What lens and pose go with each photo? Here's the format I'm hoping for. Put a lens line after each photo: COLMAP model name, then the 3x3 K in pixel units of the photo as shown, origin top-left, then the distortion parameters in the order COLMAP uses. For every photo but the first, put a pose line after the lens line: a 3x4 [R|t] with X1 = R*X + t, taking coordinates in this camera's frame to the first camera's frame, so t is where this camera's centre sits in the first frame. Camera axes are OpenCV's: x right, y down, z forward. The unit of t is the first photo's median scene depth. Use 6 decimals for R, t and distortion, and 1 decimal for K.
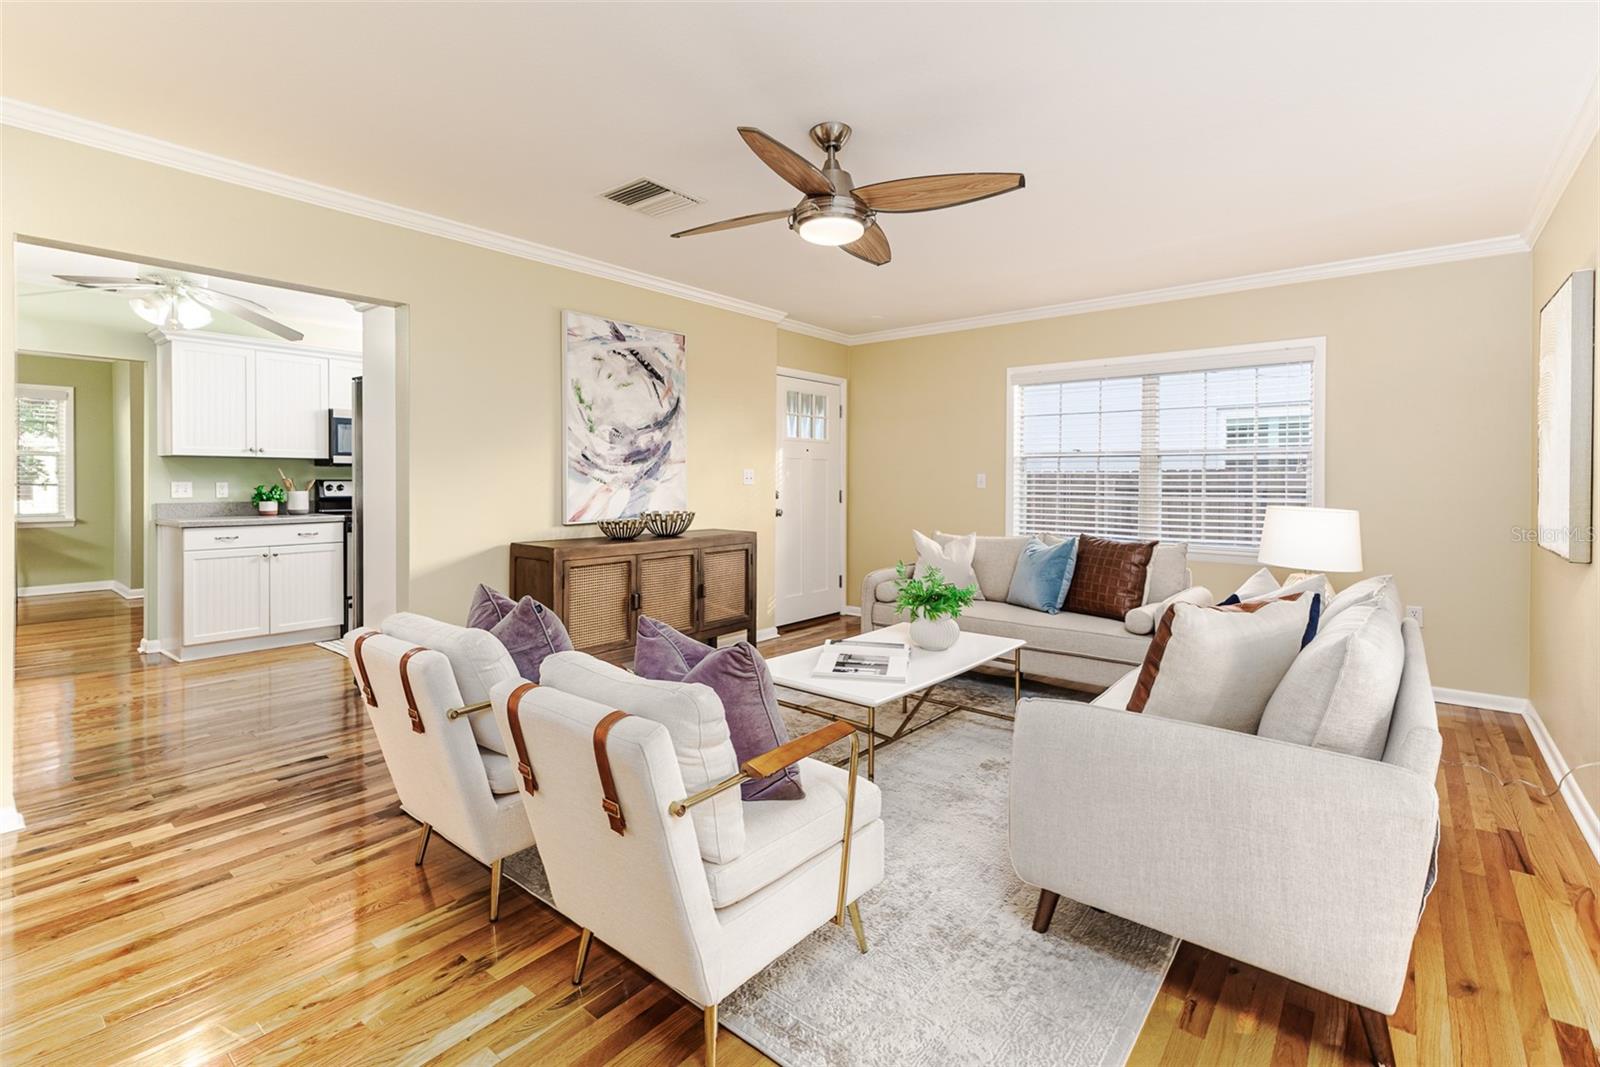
lens RADIAL K [[720.8, 0, 764.9], [0, 720.8, 483.3], [0, 0, 1]] dist [-0.012001, 0.000350]
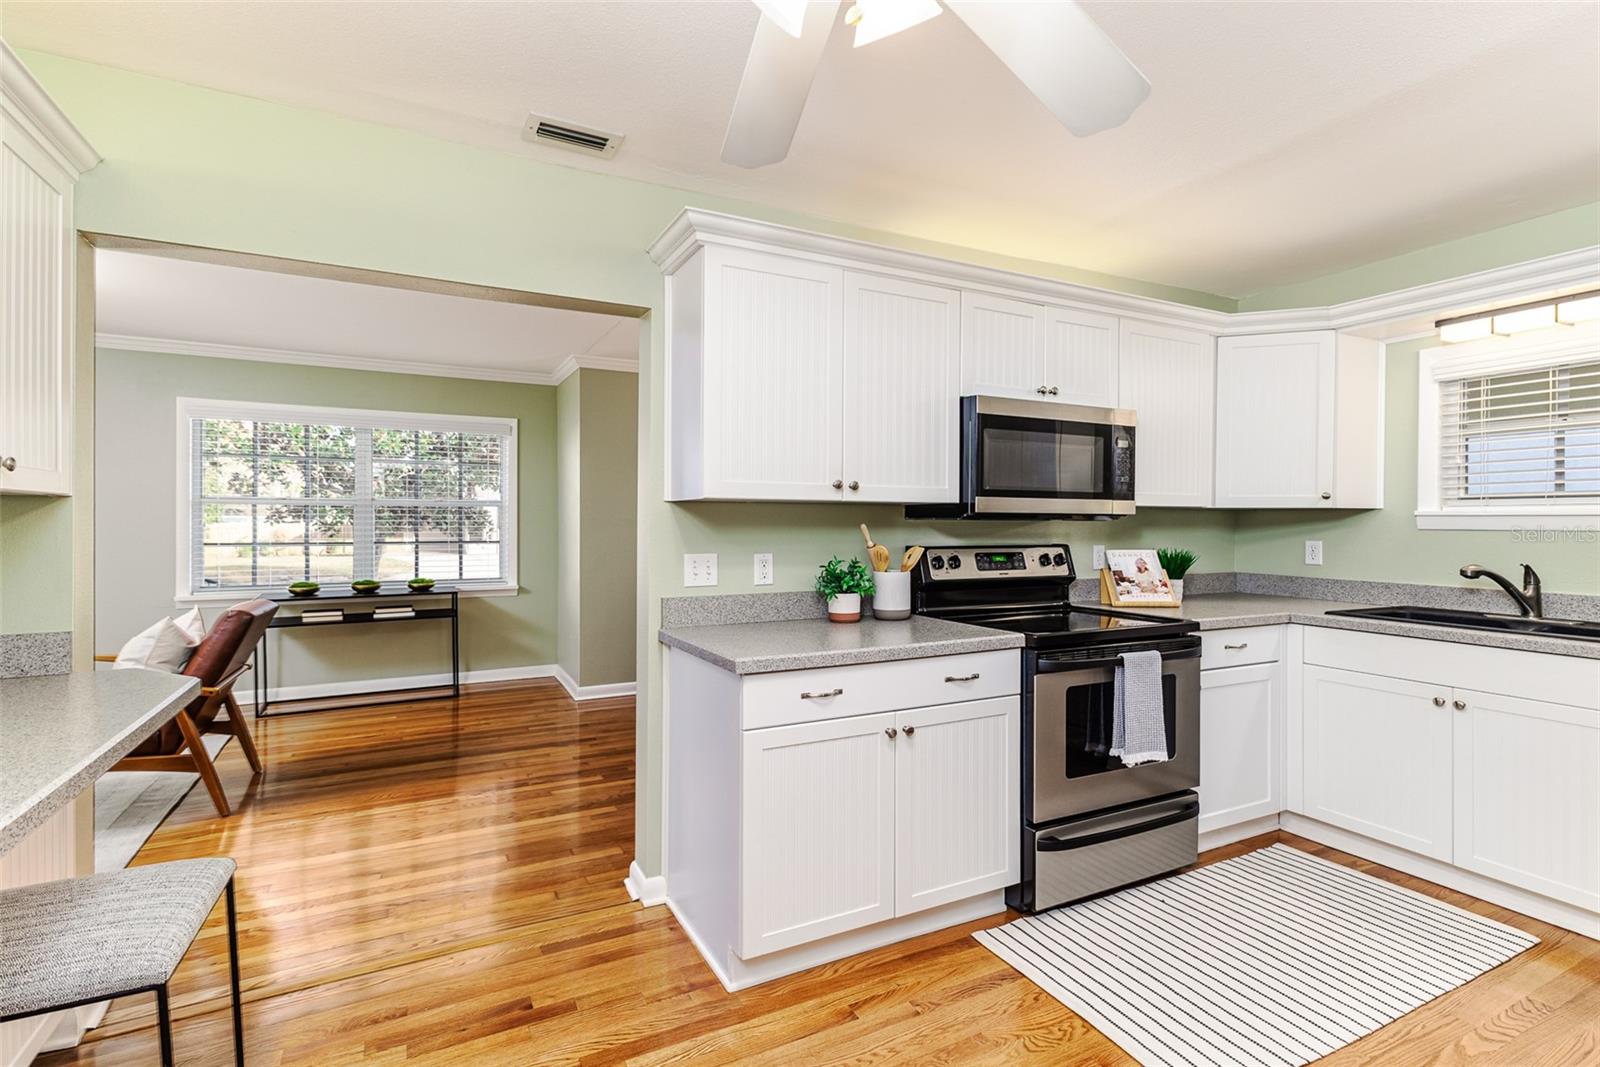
lens RADIAL K [[720.8, 0, 798.3], [0, 720.8, 519.7], [0, 0, 1]] dist [-0.012001, 0.000350]
pose [[0.926307, -0.002598, -0.376761, -0.533889], [-0.002354, 0.999917, -0.012680, -0.017834], [0.376763, 0.012632, 0.926224, 0.532848]]
